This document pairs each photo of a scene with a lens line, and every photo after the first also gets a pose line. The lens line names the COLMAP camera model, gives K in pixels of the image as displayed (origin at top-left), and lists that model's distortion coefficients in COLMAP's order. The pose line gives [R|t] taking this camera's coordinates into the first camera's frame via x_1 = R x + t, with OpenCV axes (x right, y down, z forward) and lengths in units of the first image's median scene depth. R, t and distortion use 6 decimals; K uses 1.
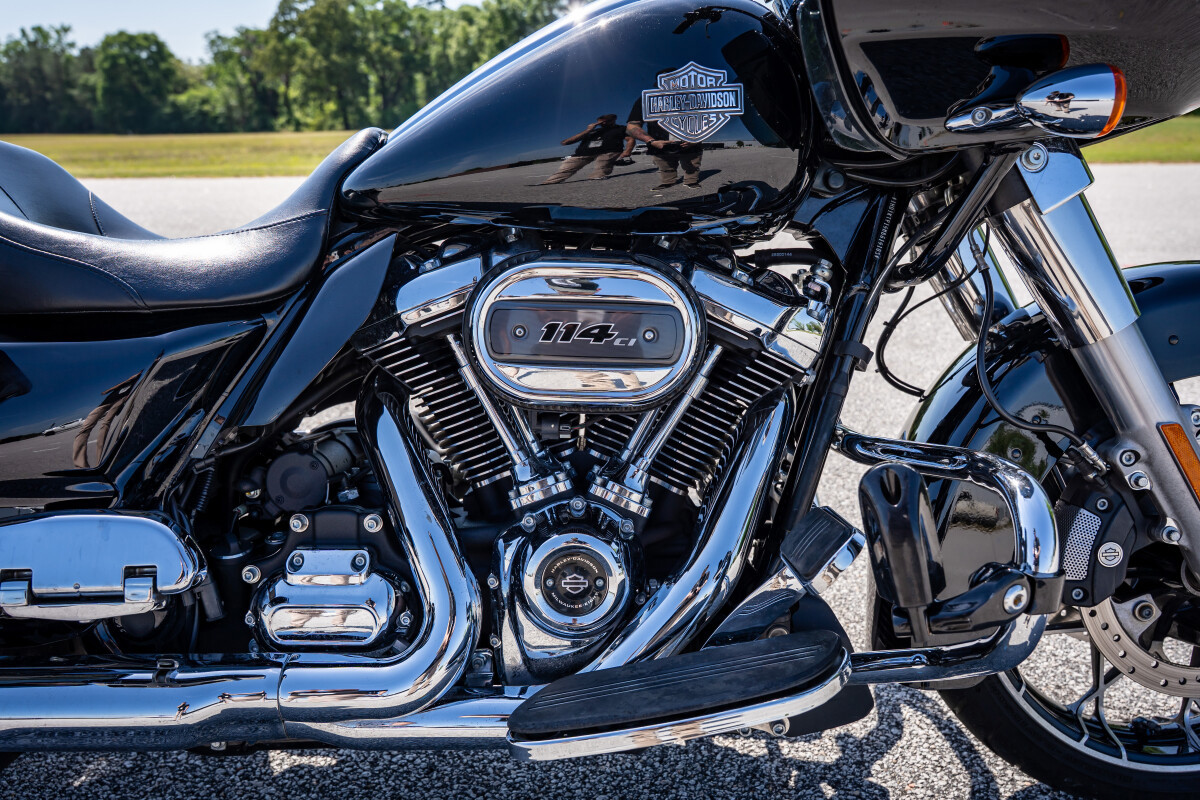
lens RADIAL K [[886.0, 0, 600.0], [0, 886.0, 400.0], [0, 0, 1]] dist [0.002928, -0.001212]
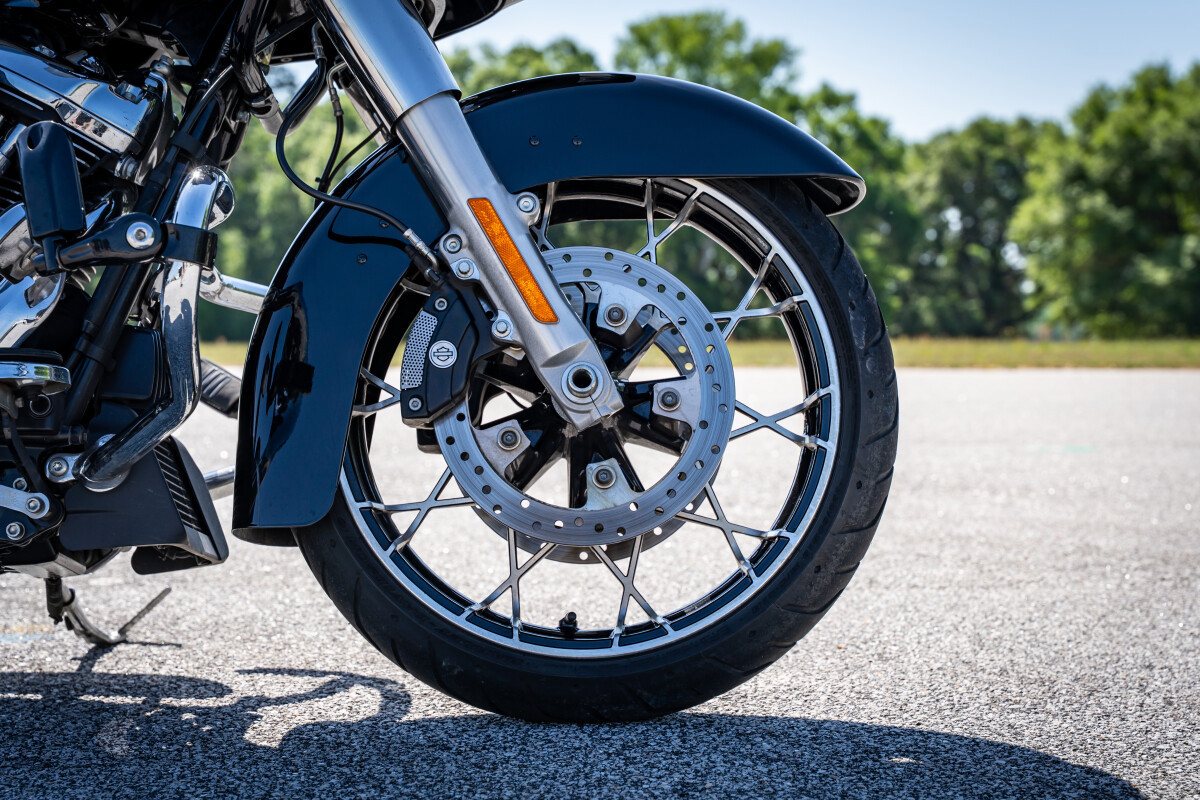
lens RADIAL K [[2122.9, 0, 628.3], [0, 2122.9, 403.2], [0, 0, 1]] dist [0.003954, 0.094945]
pose [[0.999803, 0.018068, -0.008207, 0.780433], [-0.019630, 0.961123, -0.275423, 0.809177], [0.002911, 0.275530, 0.961288, -1.051197]]
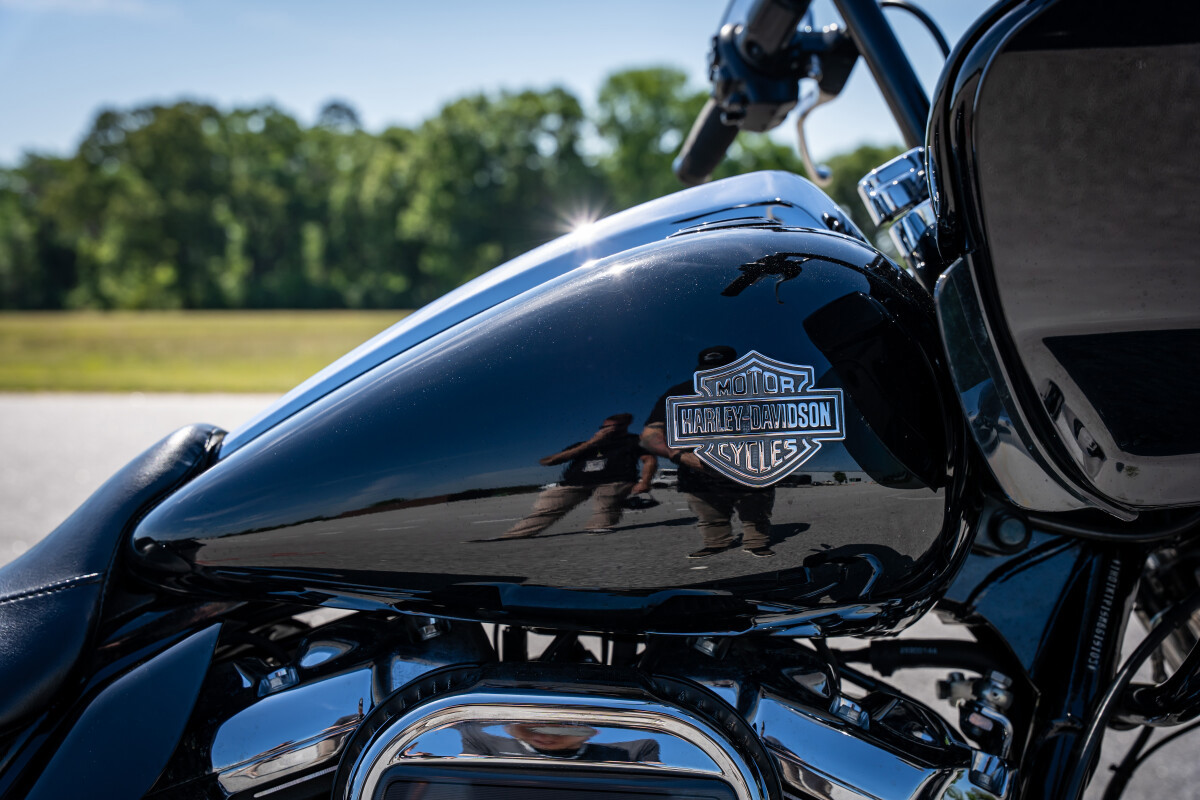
lens RADIAL K [[1530.0, 0, 600.0], [0, 1530.0, 400.0], [0, 0, 1]] dist [0.007666, 0.038031]
pose [[0.999844, 0.017389, -0.003239, 0.006503], [-0.017659, 0.970614, -0.239992, -0.092446], [-0.001030, 0.240012, 0.970769, 0.035882]]
